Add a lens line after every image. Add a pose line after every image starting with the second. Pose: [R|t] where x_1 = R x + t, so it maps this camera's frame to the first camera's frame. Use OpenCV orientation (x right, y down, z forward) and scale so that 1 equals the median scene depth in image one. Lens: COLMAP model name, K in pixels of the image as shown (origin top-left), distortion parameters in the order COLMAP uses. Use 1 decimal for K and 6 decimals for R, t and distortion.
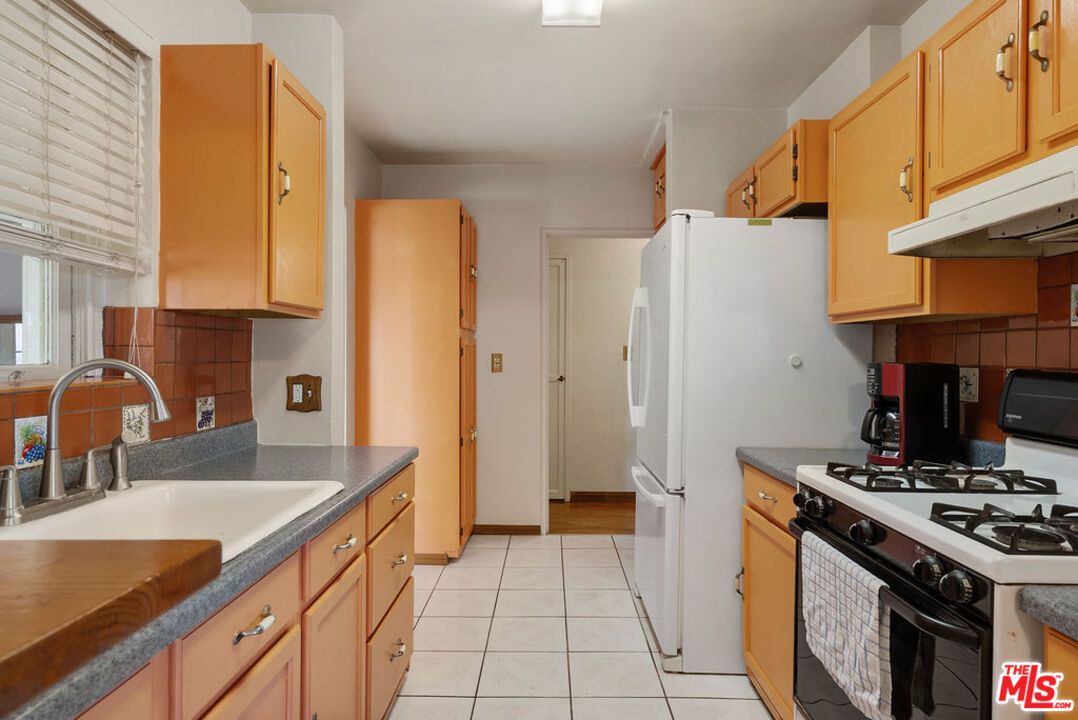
lens RADIAL K [[600.3, 0, 528.4], [0, 600.3, 355.2], [0, 0, 1]] dist [-0.006326, 0.002042]
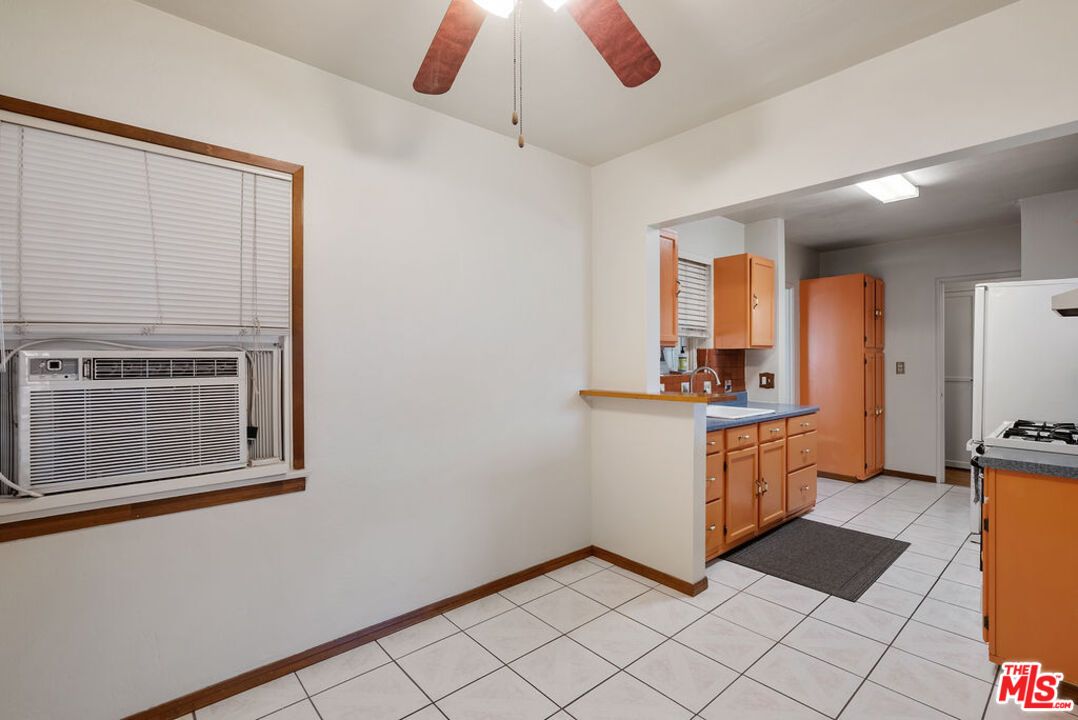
lens RADIAL K [[501.8, 0, 537.5], [0, 501.8, 359.3], [0, 0, 1]] dist [-0.002877, 0.002578]
pose [[0.672814, -0.002744, -0.739807, 0.571670], [0.004780, 0.999988, 0.000639, -0.030423], [0.739797, -0.003966, 0.672819, -1.188846]]
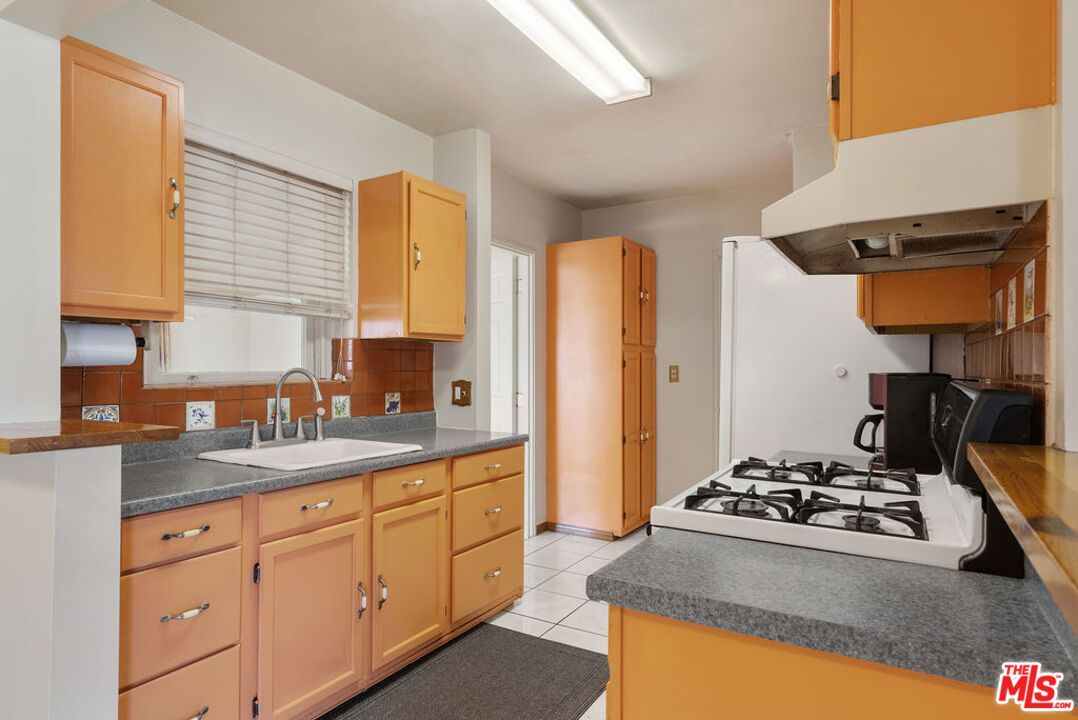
lens RADIAL K [[600.3, 0, 563.2], [0, 600.3, 367.1], [0, 0, 1]] dist [-0.006326, 0.002042]
pose [[0.871861, -0.001307, -0.489752, 0.652188], [0.000520, 0.999998, -0.001742, 0.004715], [0.489754, 0.001264, 0.871860, -0.167783]]
